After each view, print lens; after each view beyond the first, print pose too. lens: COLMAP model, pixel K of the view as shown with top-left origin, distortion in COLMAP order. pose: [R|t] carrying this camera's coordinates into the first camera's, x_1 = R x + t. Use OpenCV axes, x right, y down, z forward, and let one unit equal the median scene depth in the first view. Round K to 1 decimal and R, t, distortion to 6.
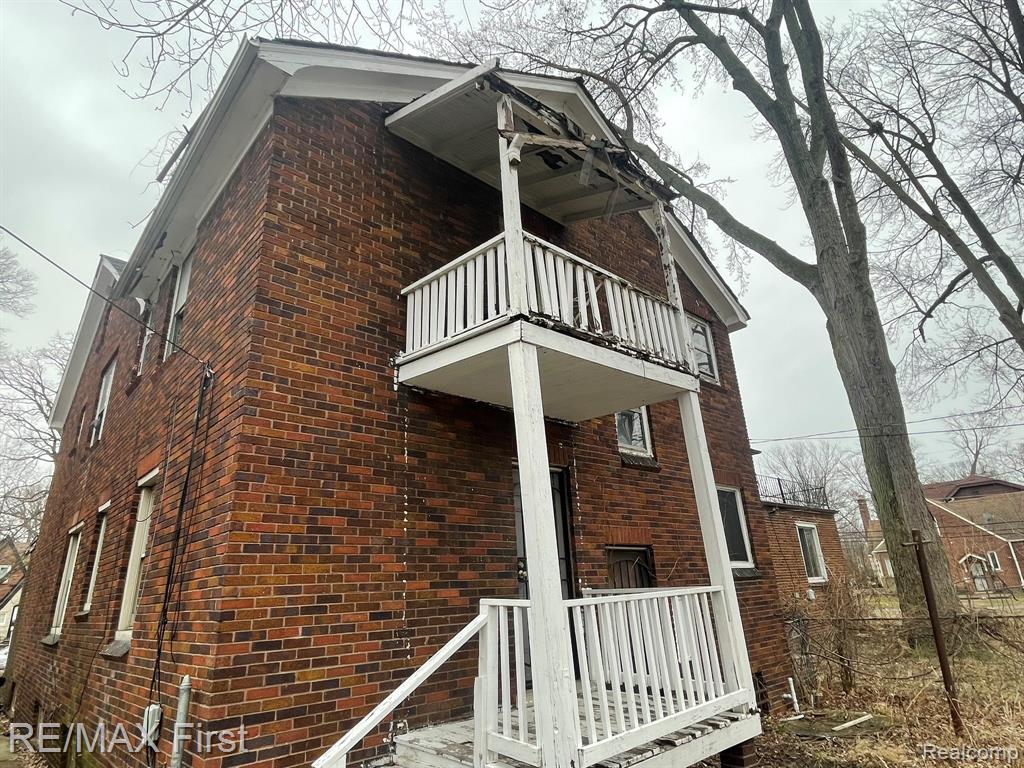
lens RADIAL K [[571.5, 0, 512.0], [0, 571.5, 384.0], [0, 0, 1]] dist [-0.001332, -0.000184]
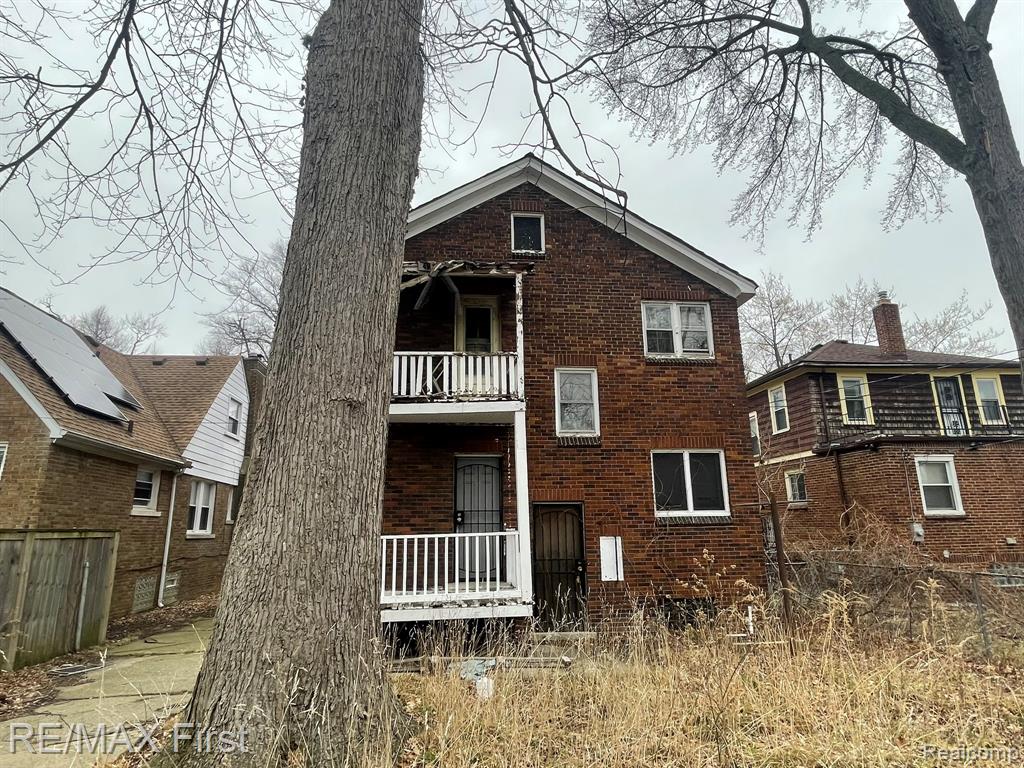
lens RADIAL K [[571.5, 0, 512.0], [0, 571.5, 384.0], [0, 0, 1]] dist [-0.001332, -0.000184]
pose [[0.816757, -0.102061, -0.567883, 1.245544], [0.173282, 0.982185, 0.072703, -0.183927], [0.550346, -0.157784, 0.819892, -0.293727]]
